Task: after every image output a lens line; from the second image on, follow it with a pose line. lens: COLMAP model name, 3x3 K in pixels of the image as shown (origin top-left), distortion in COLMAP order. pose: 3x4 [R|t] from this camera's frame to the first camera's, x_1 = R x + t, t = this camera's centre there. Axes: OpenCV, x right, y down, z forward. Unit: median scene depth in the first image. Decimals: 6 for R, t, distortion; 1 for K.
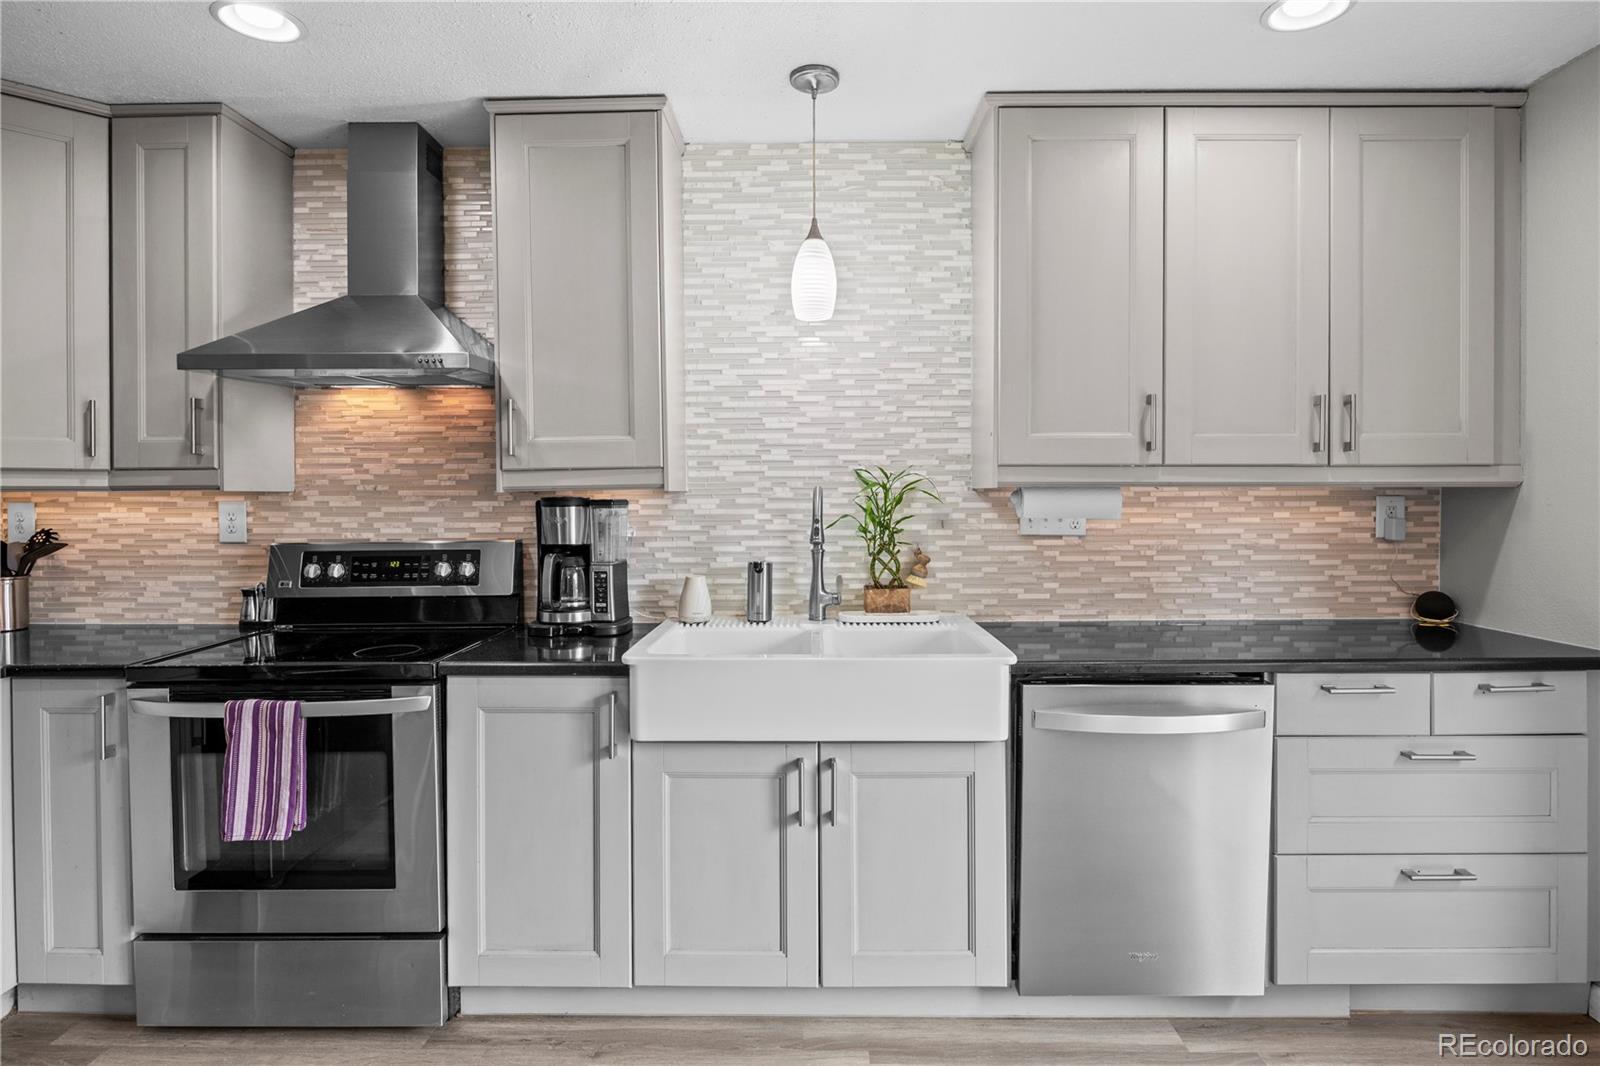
lens RADIAL K [[863.4, 0, 810.1], [0, 863.4, 503.8], [0, 0, 1]] dist [-0.002432, -0.001826]
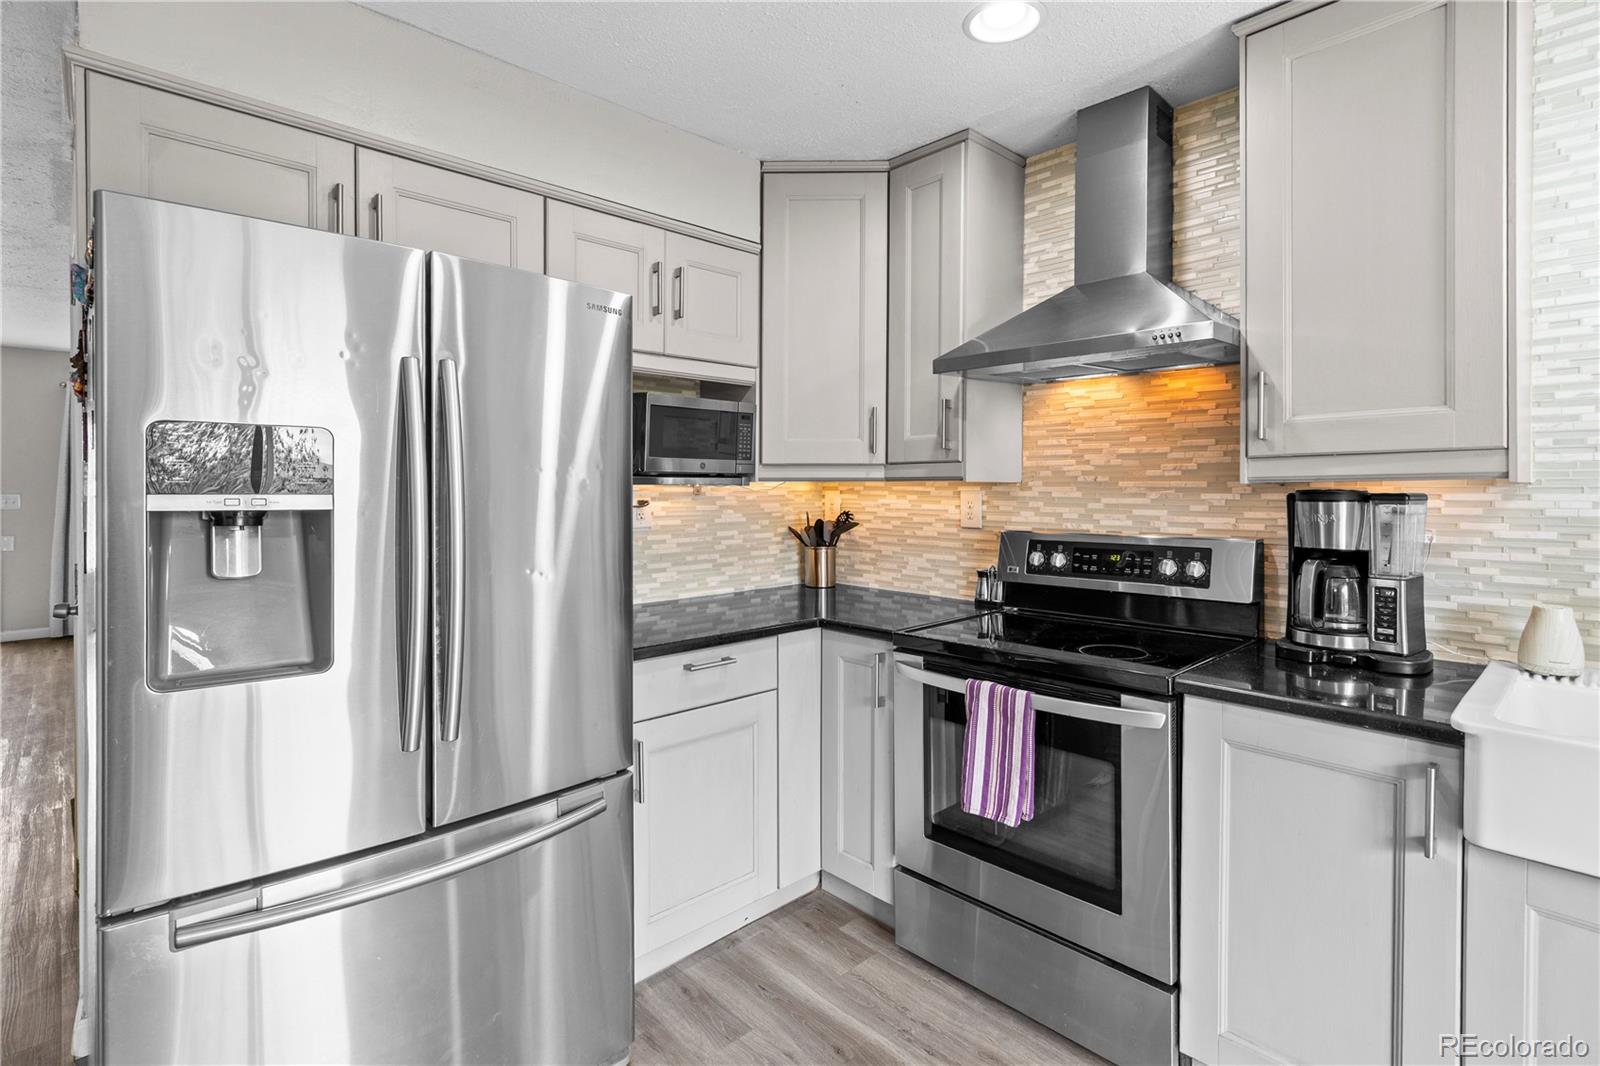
lens RADIAL K [[772.8, 0, 794.3], [0, 772.8, 496.9], [0, 0, 1]] dist [0.002565, 0.000688]
pose [[0.693806, 0.014779, -0.720011, -0.112479], [-0.012643, 0.999885, 0.008341, -0.000660], [0.720051, 0.003316, 0.693913, 0.146004]]
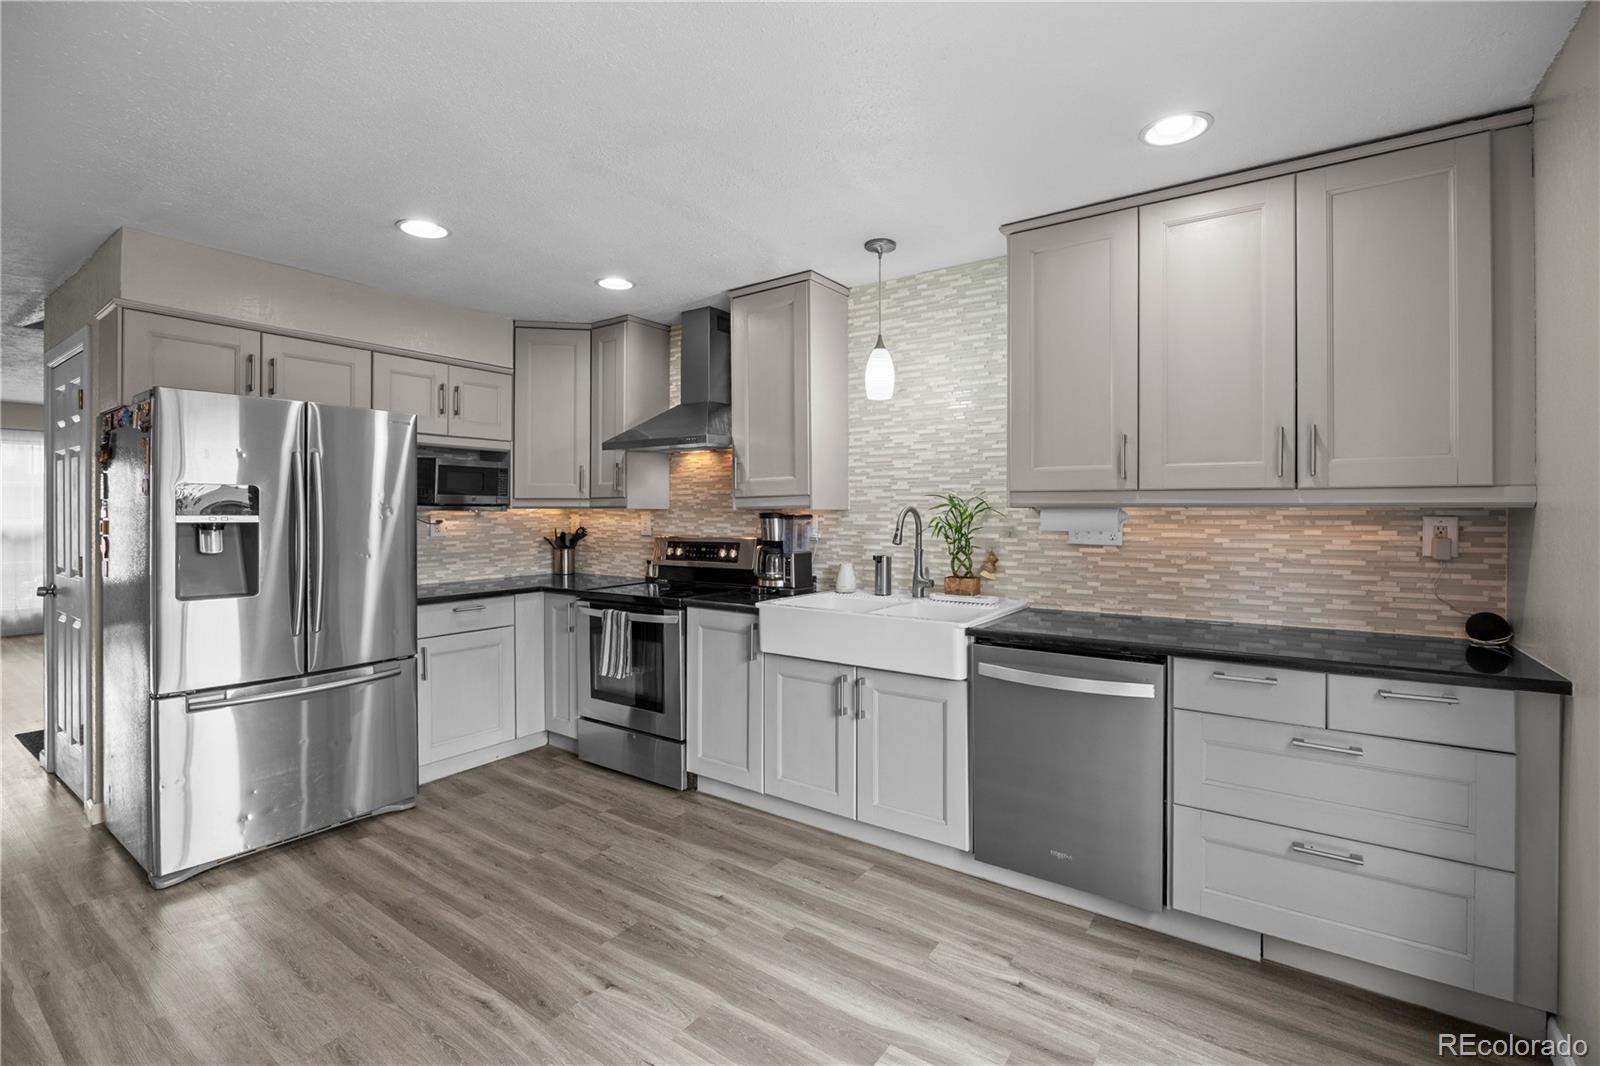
lens RADIAL K [[729.0, 0, 802.6], [0, 729.0, 513.2], [0, 0, 1]] dist [-0.009016, 0.000193]
pose [[0.819847, 0.005792, -0.572553, 0.582805], [-0.010268, 0.999937, -0.004588, -0.000869], [0.572491, 0.009640, 0.819855, -0.141066]]
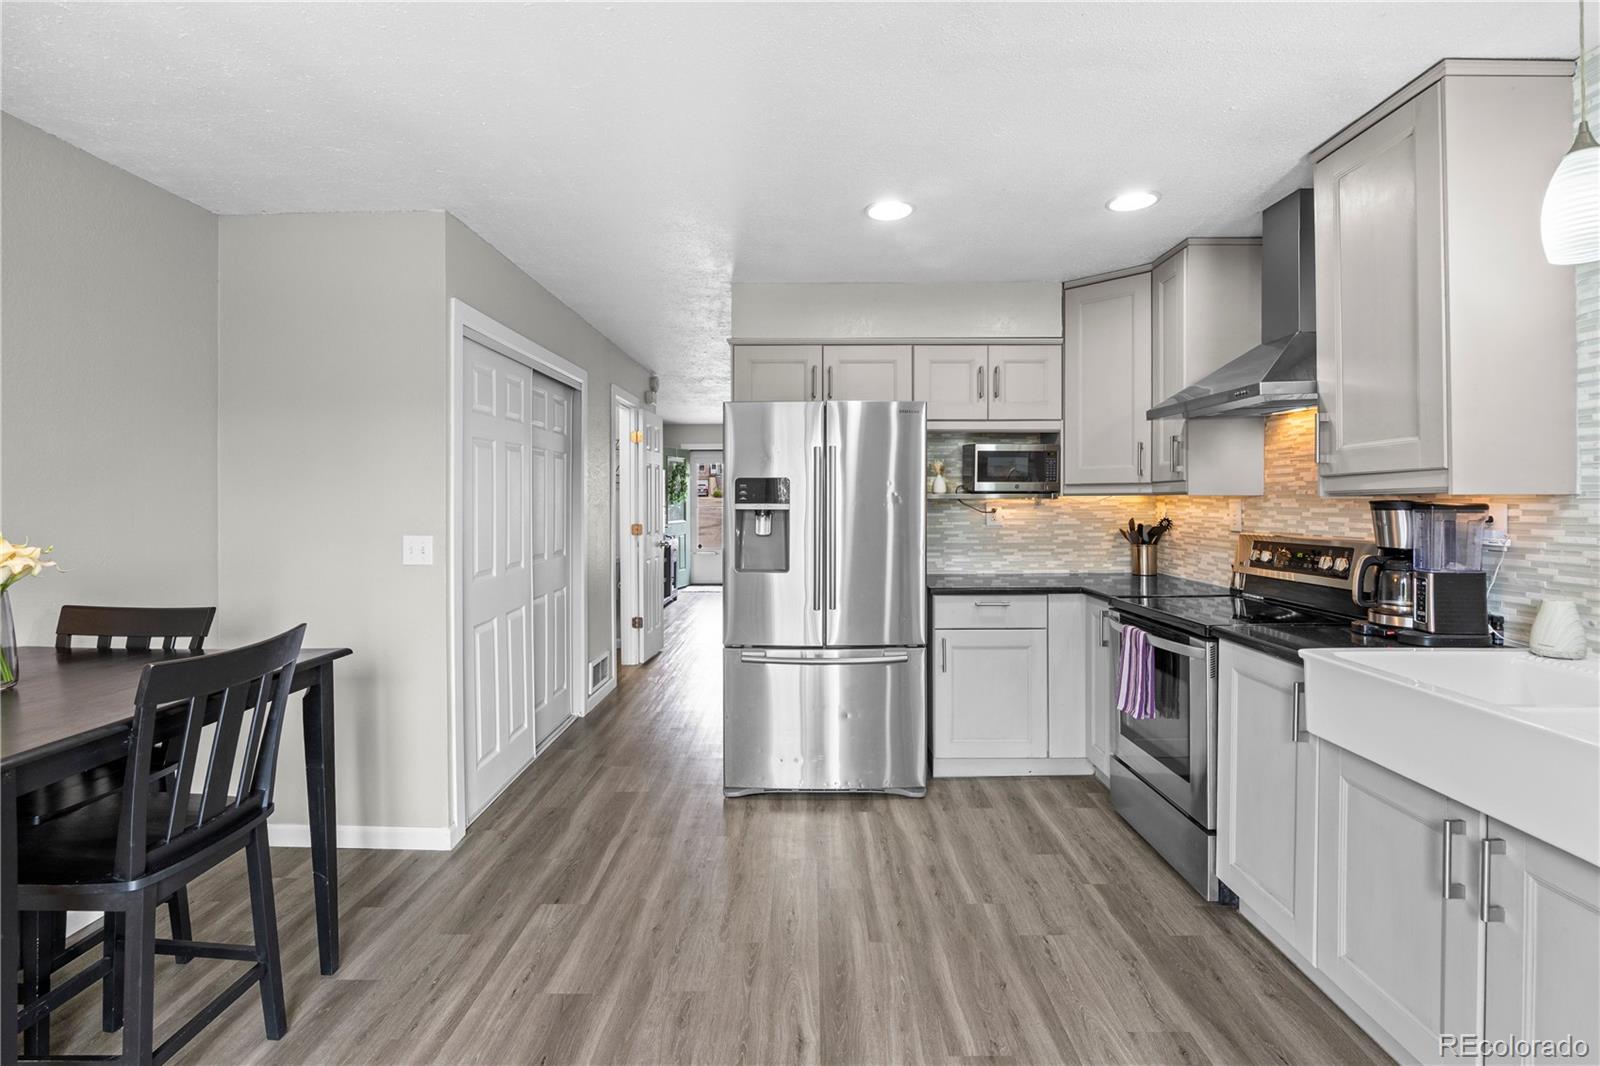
lens RADIAL K [[729.0, 0, 794.2], [0, 729.0, 501.7], [0, 0, 1]] dist [-0.009016, 0.000193]
pose [[-0.009478, 0.006822, -0.999932, 0.563049], [-0.008962, 0.999936, 0.006907, -0.006005], [0.999915, 0.009027, -0.009416, 0.305666]]
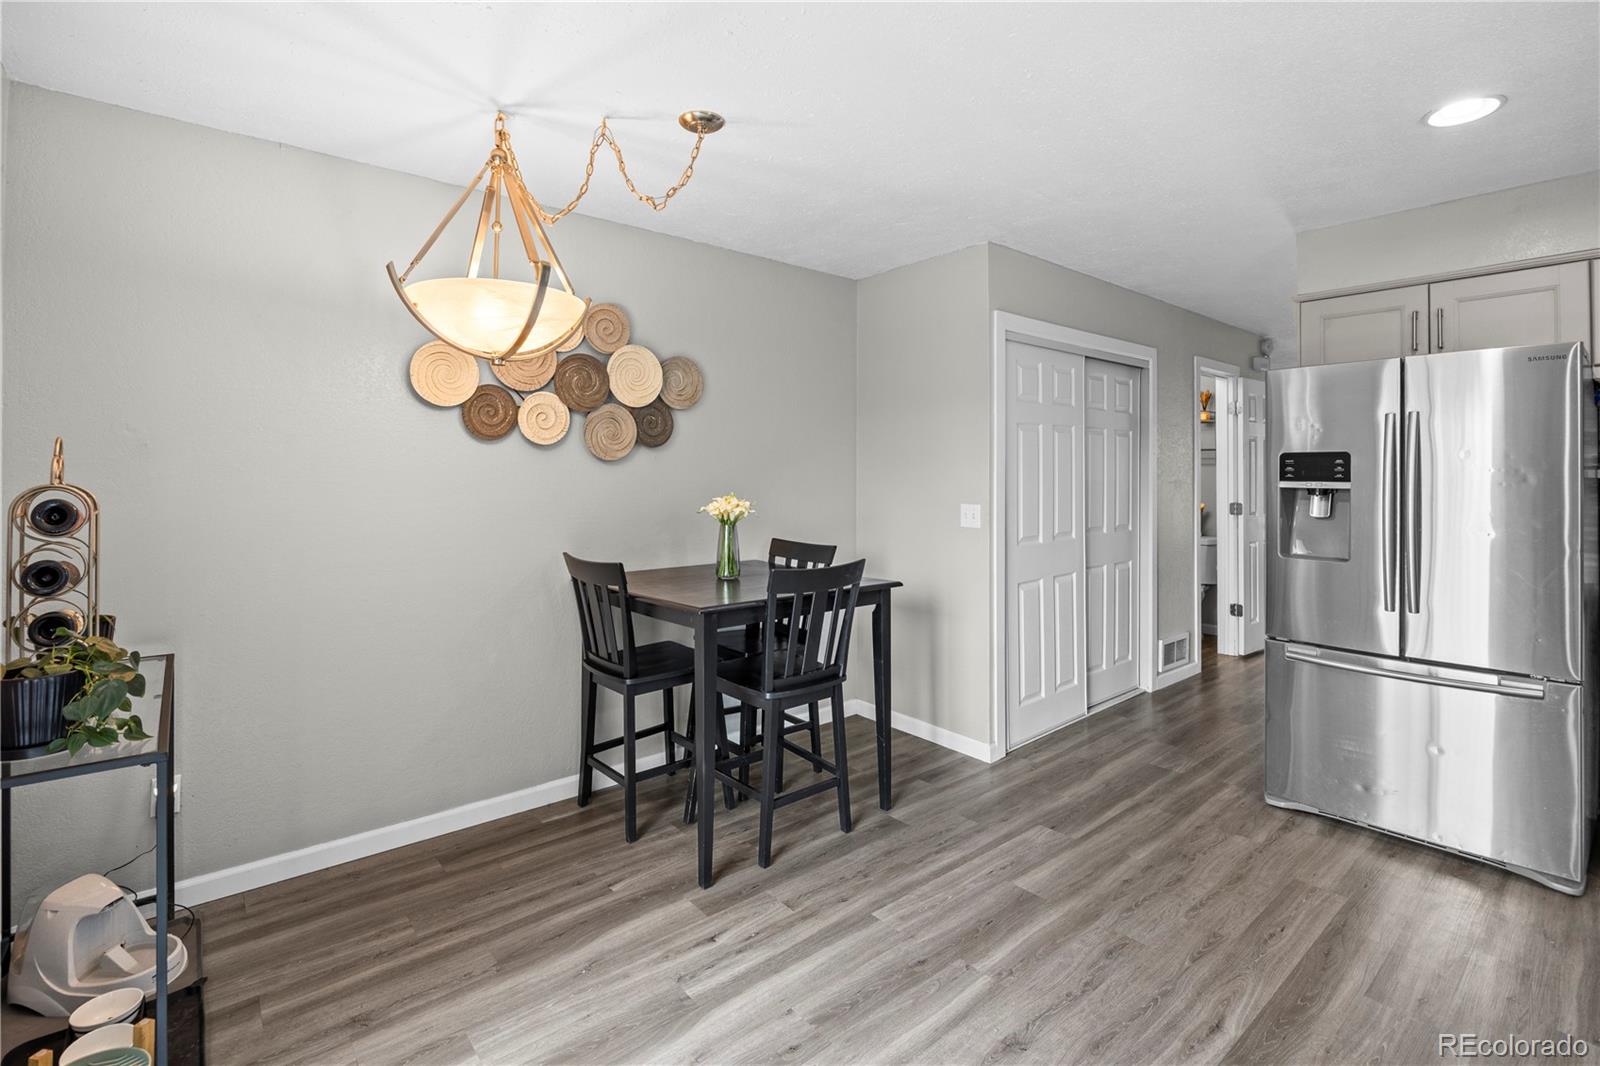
lens RADIAL K [[729.0, 0, 784.1], [0, 729.0, 468.2], [0, 0, 1]] dist [-0.009016, 0.000193]
pose [[-0.770327, -0.003742, -0.637637, 0.626197], [-0.006329, 0.999978, 0.001777, -0.011080], [0.637617, 0.005404, -0.770335, 0.579341]]
